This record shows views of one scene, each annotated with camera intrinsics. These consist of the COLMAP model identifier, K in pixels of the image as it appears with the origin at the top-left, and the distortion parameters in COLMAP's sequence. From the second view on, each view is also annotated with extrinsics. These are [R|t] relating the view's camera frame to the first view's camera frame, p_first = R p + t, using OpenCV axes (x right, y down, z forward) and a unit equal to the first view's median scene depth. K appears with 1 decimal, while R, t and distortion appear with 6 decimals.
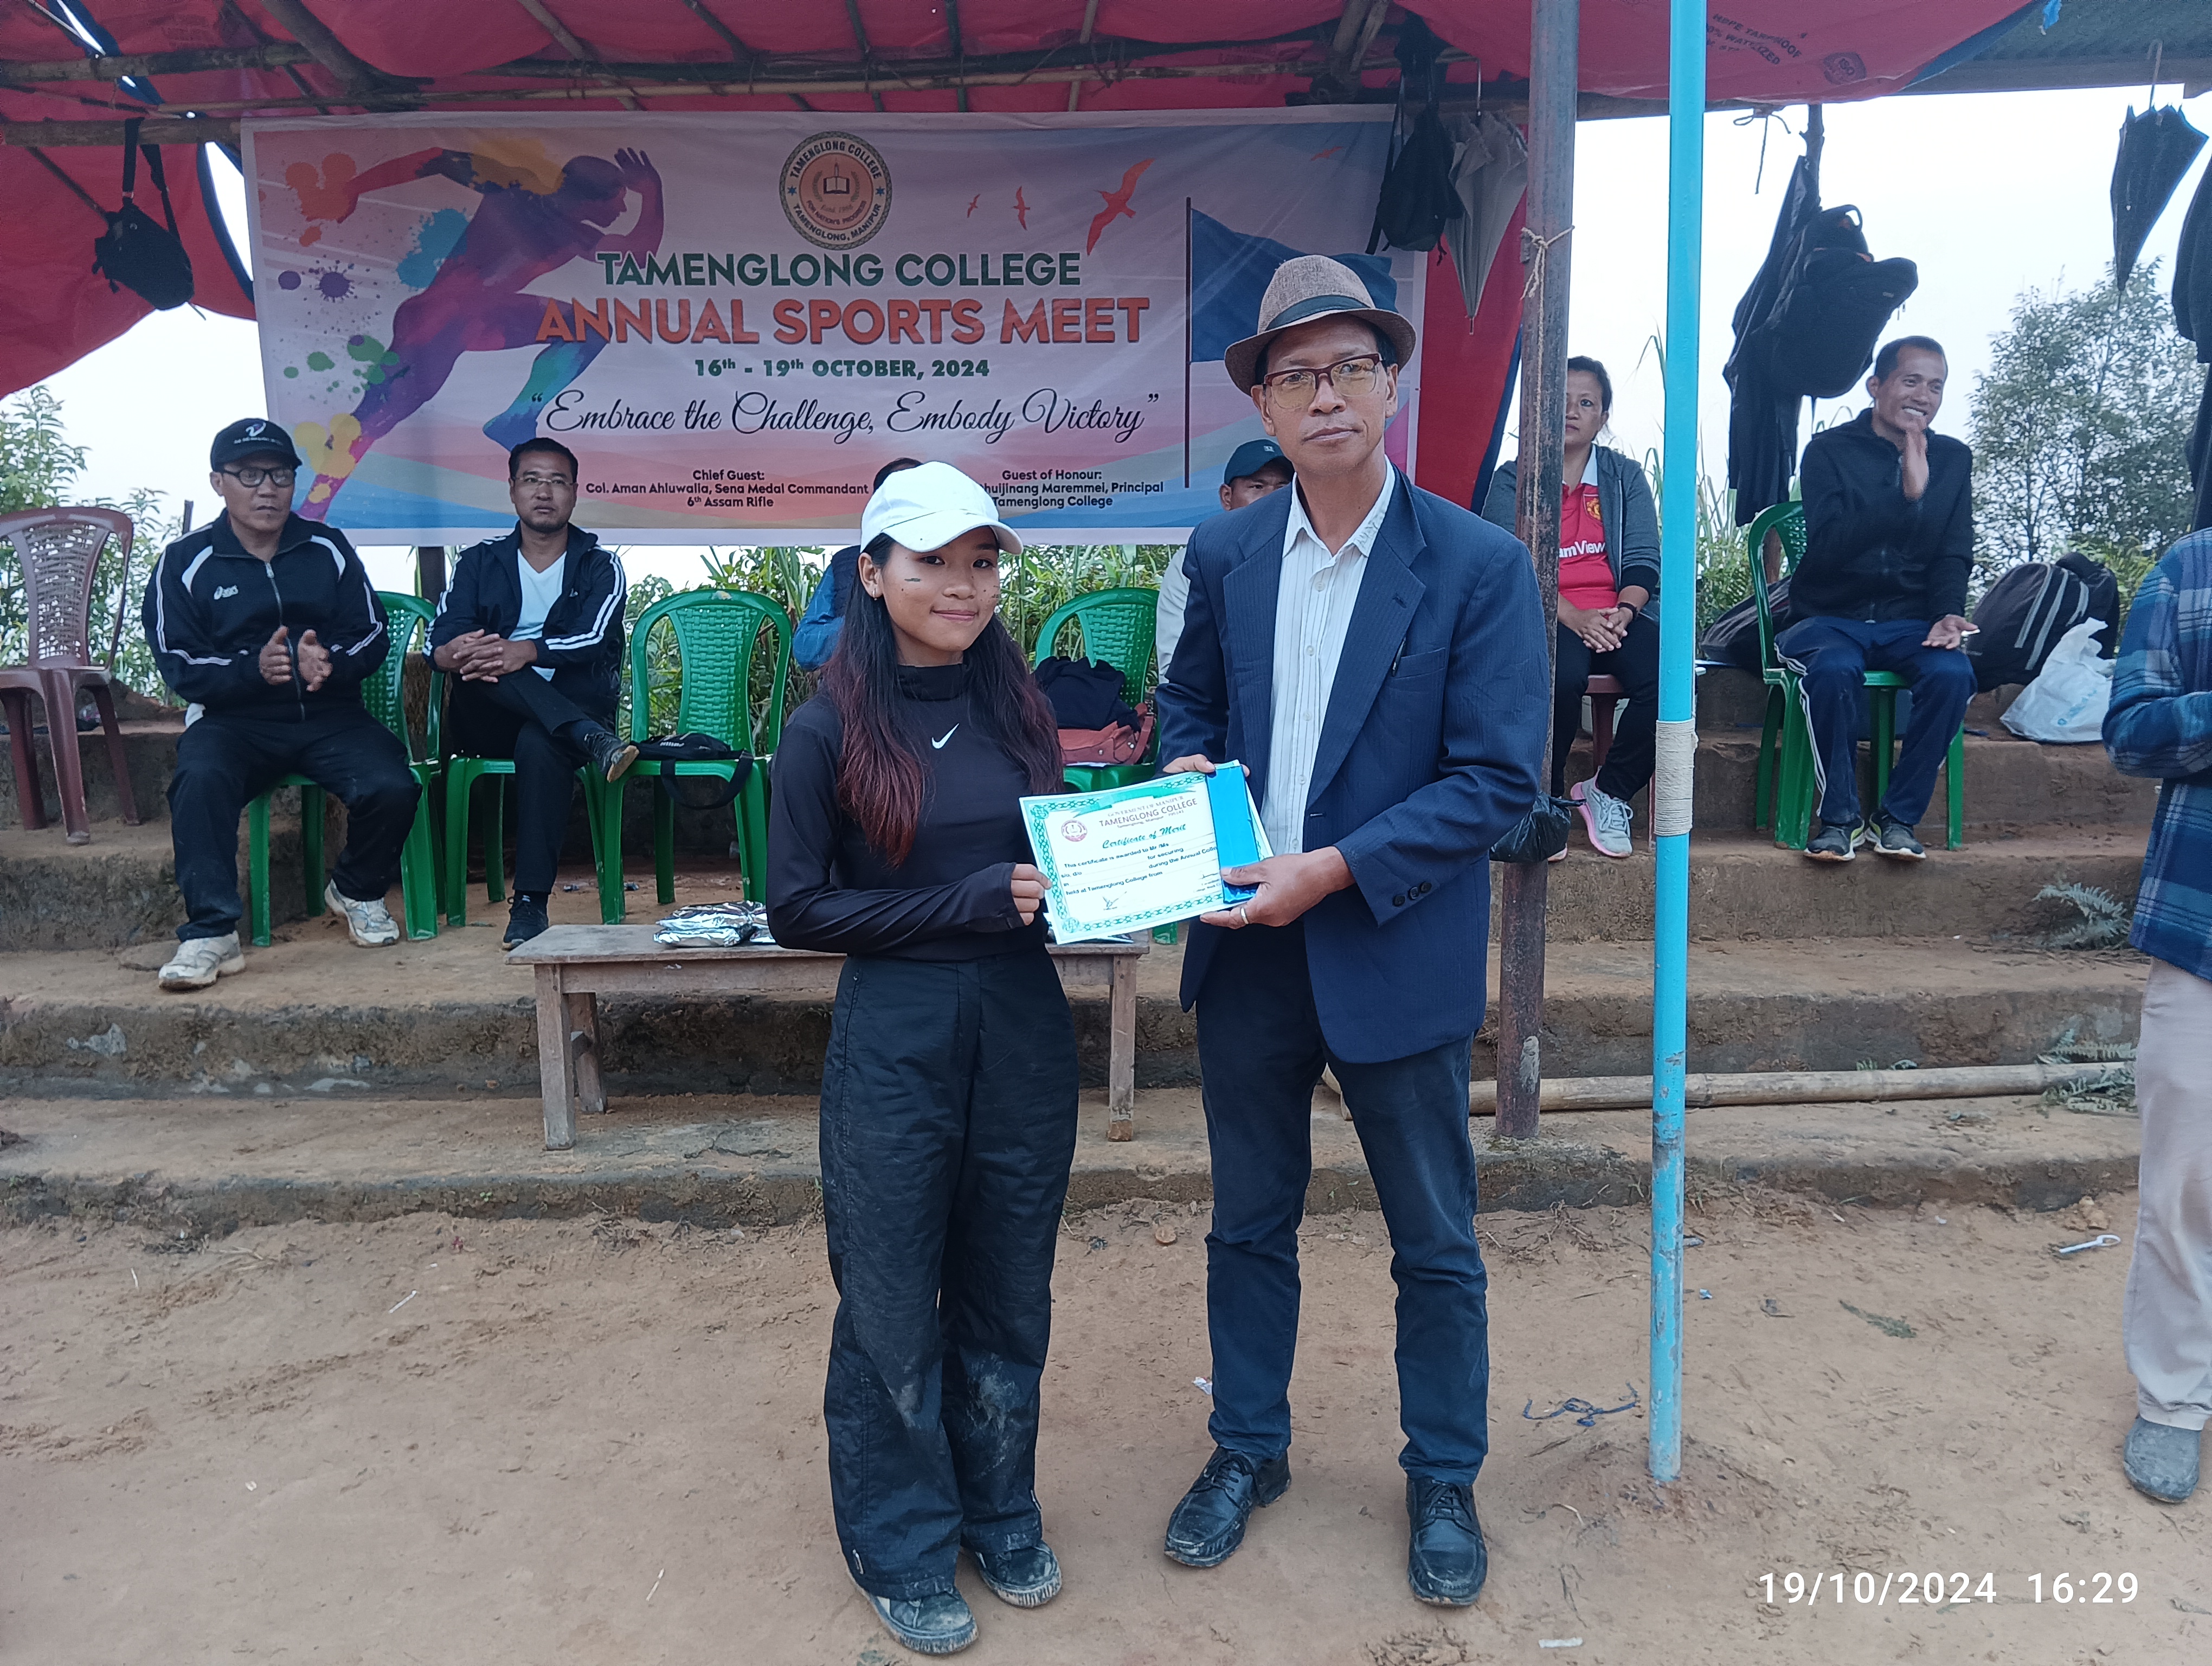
lens RADIAL K [[1825.0, 0, 1106.3], [0, 1825.0, 835.1], [0, 0, 1]] dist [0.085966, -0.188813]
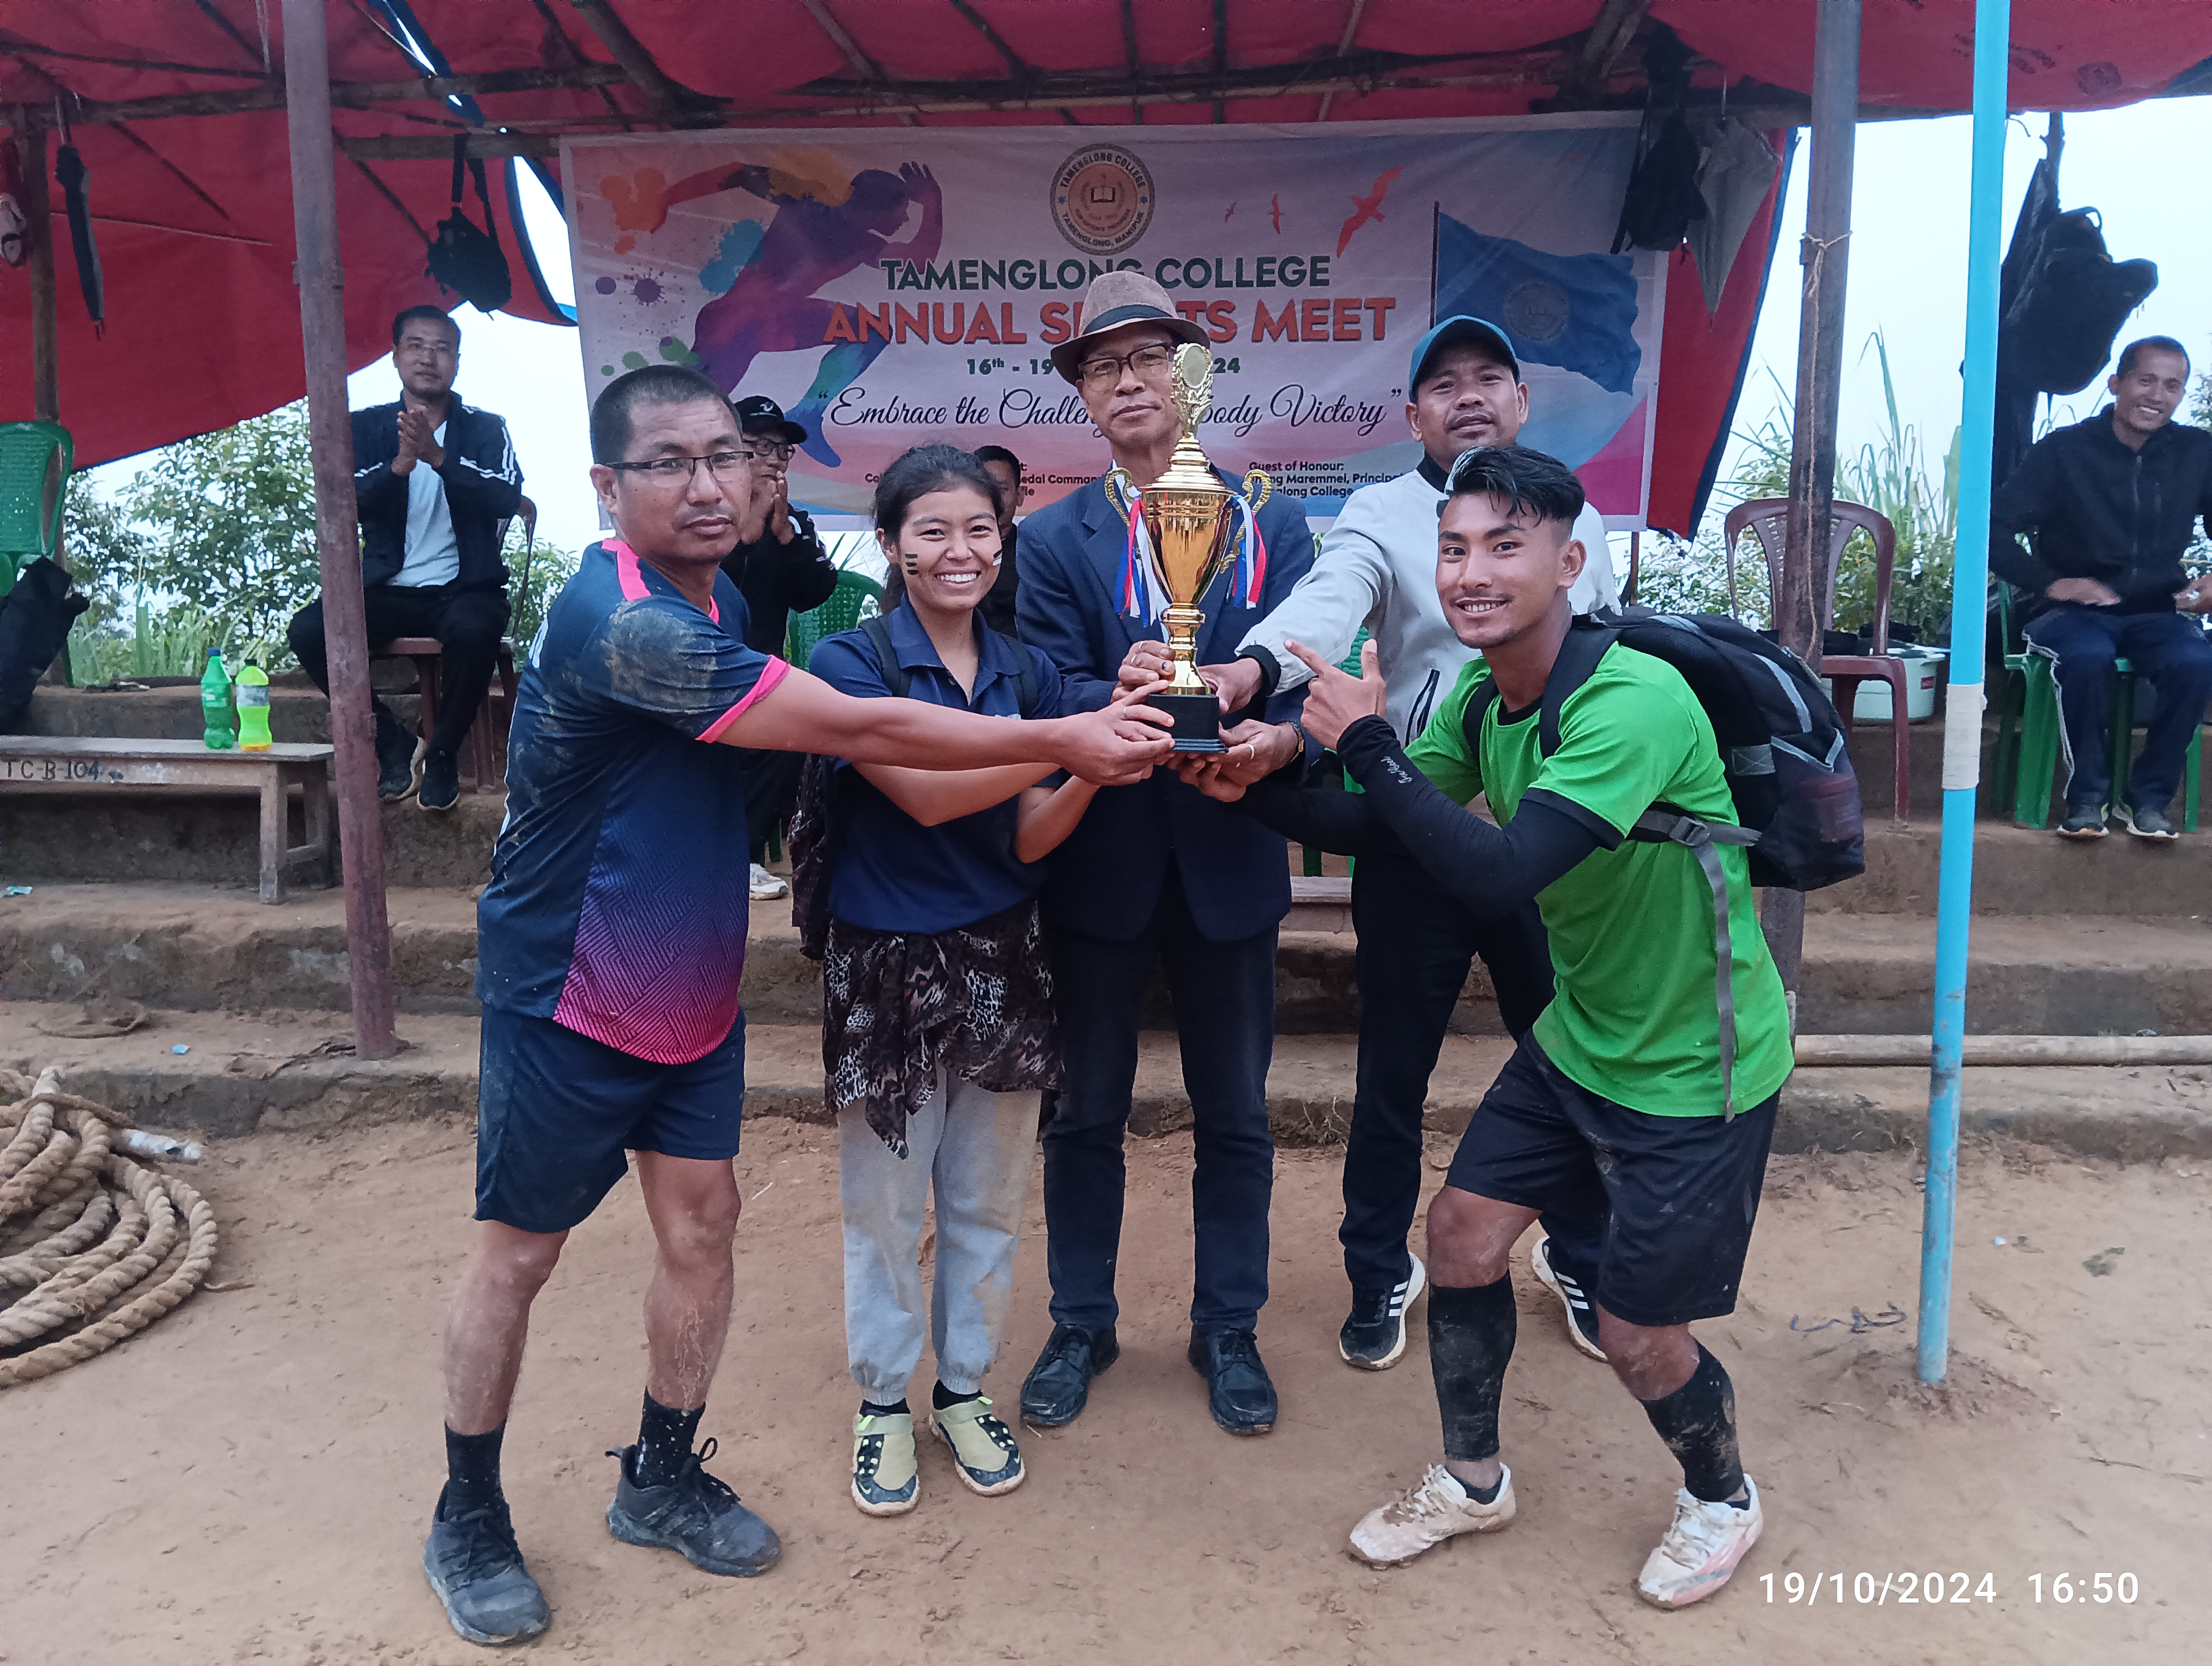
lens RADIAL K [[1826.0, 0, 1098.1], [0, 1826.0, 836.5], [0, 0, 1]] dist [0.089736, -0.191934]
pose [[0.995924, 0.021254, -0.087661, -0.066707], [-0.021137, 0.999774, 0.002269, 0.023157], [0.087690, -0.000407, 0.996148, -0.087933]]
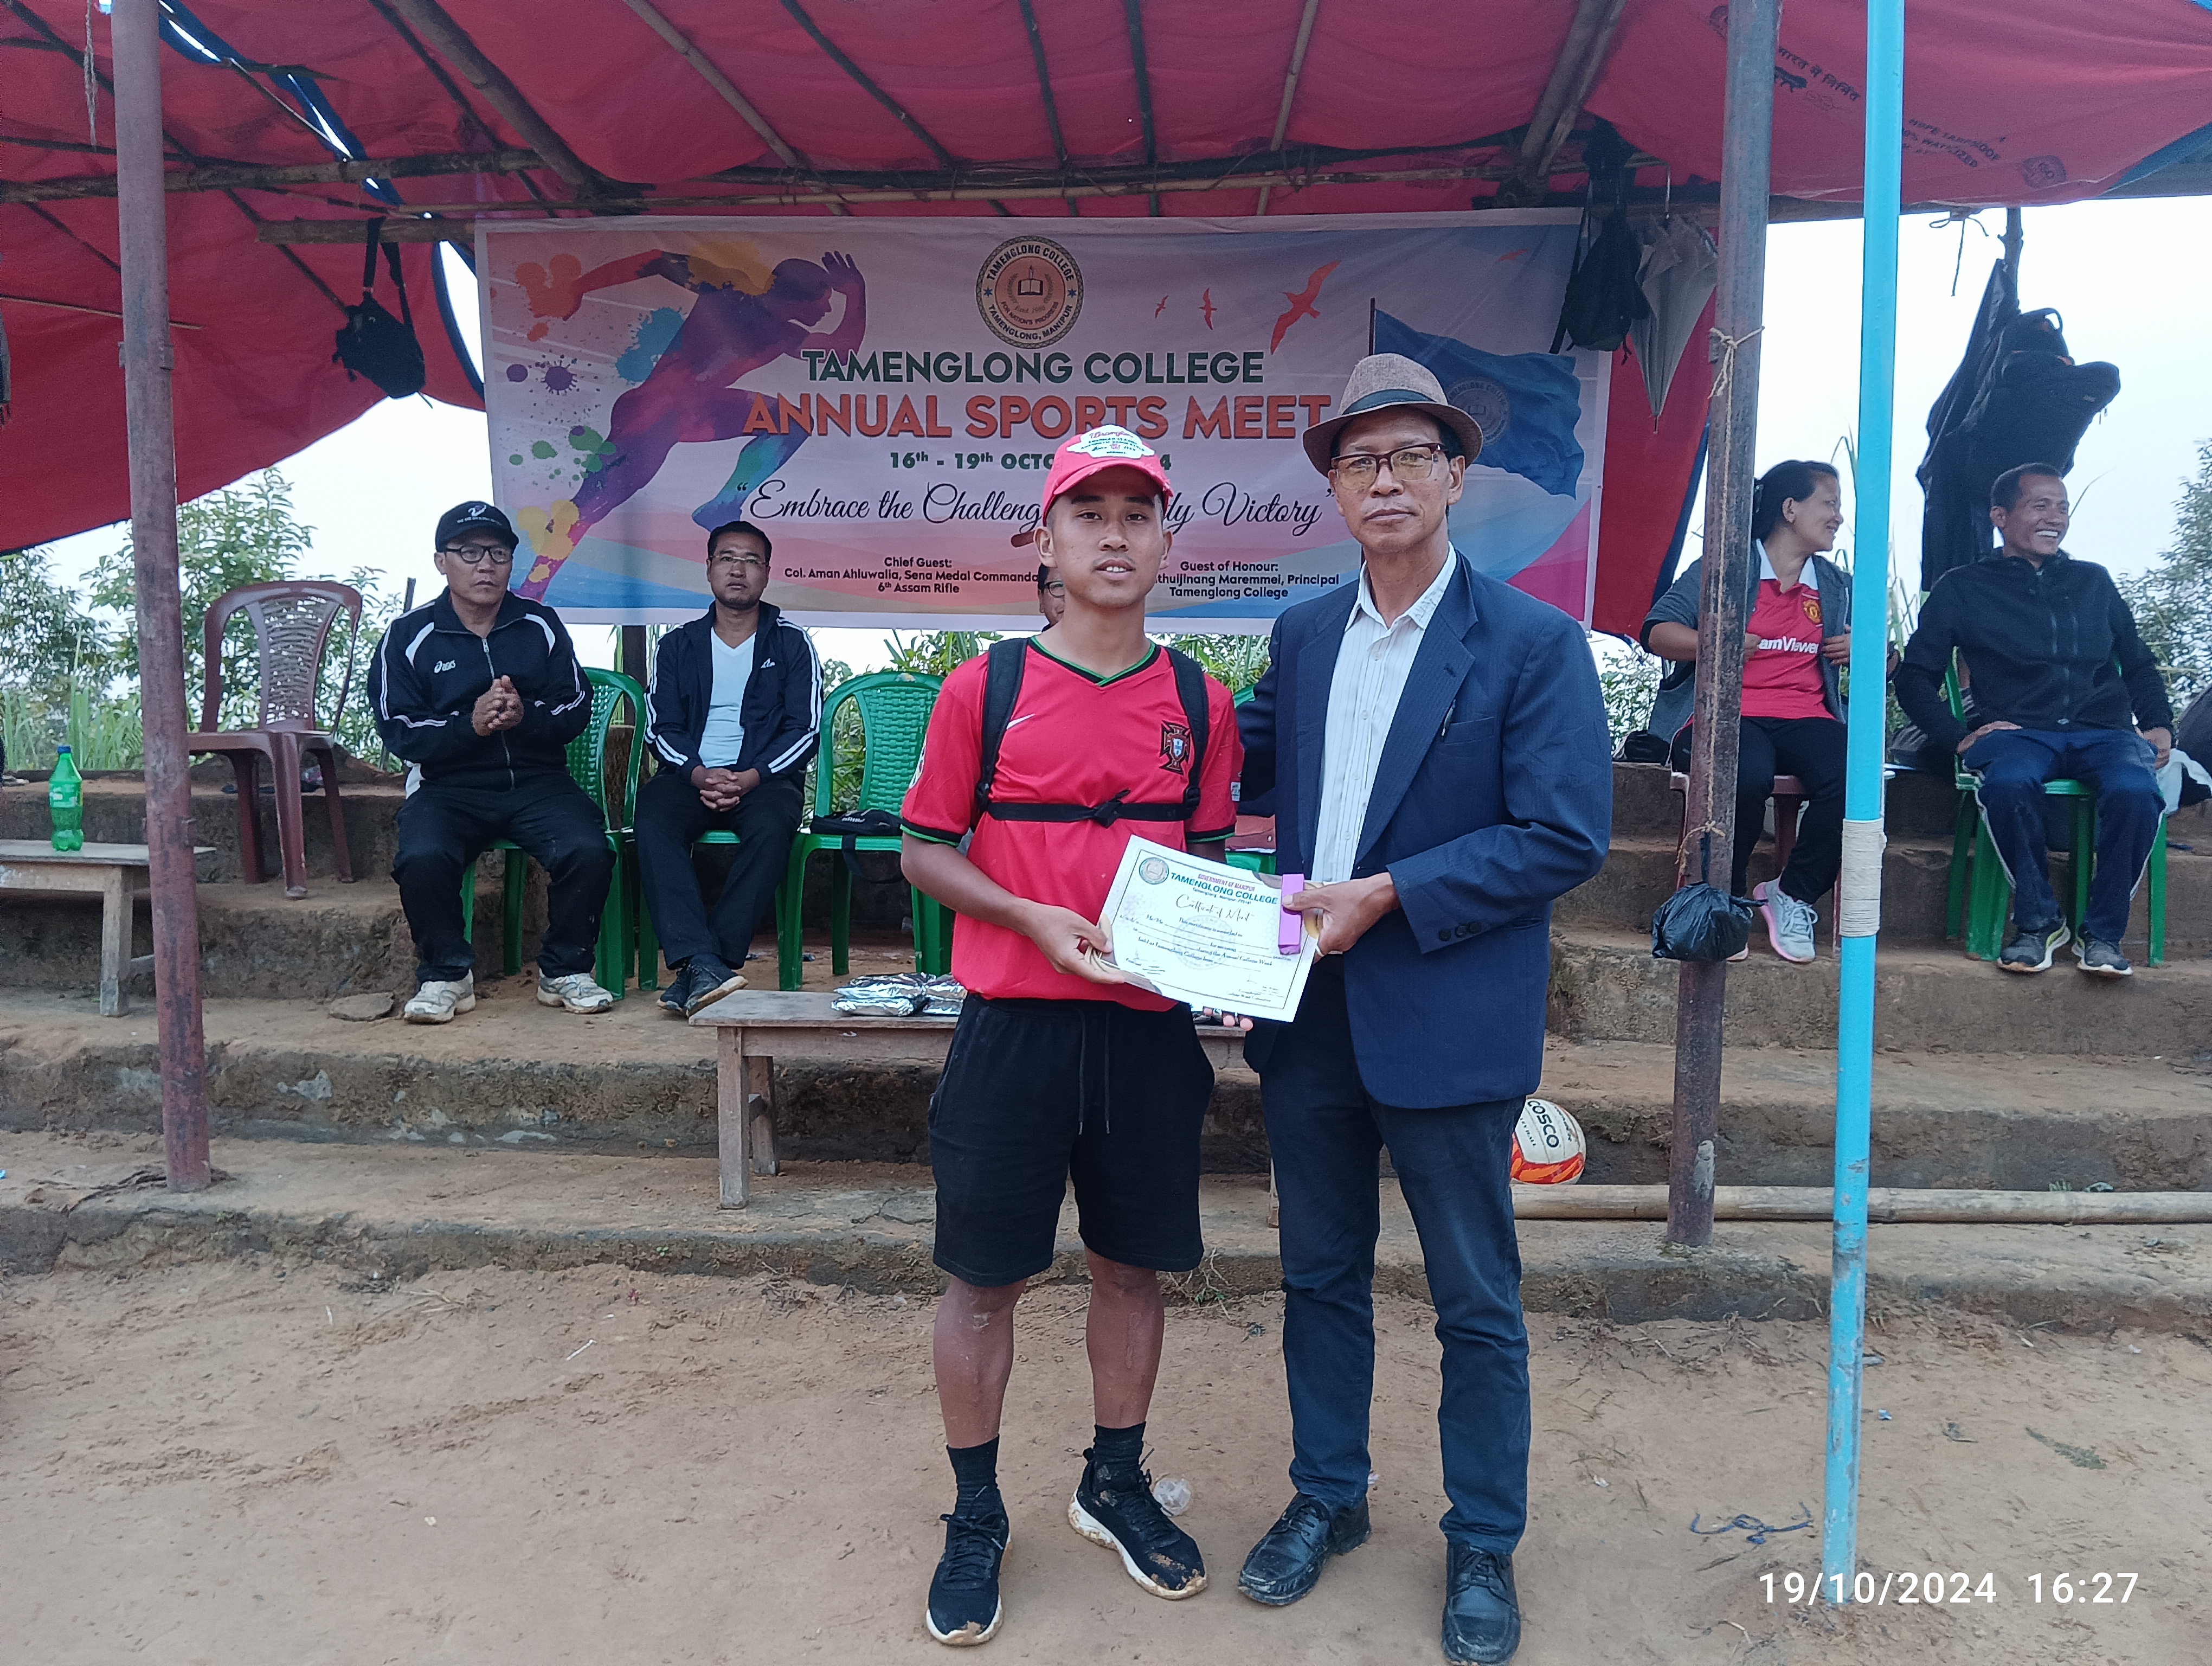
lens RADIAL K [[1824.1, 0, 1104.5], [0, 1824.1, 834.9], [0, 0, 1]] dist [0.083837, -0.184200]
pose [[0.995466, 0.028998, -0.090589, -0.003362], [-0.033417, 0.998305, -0.047650, 0.003749], [0.089054, 0.050461, 0.994748, -0.011399]]
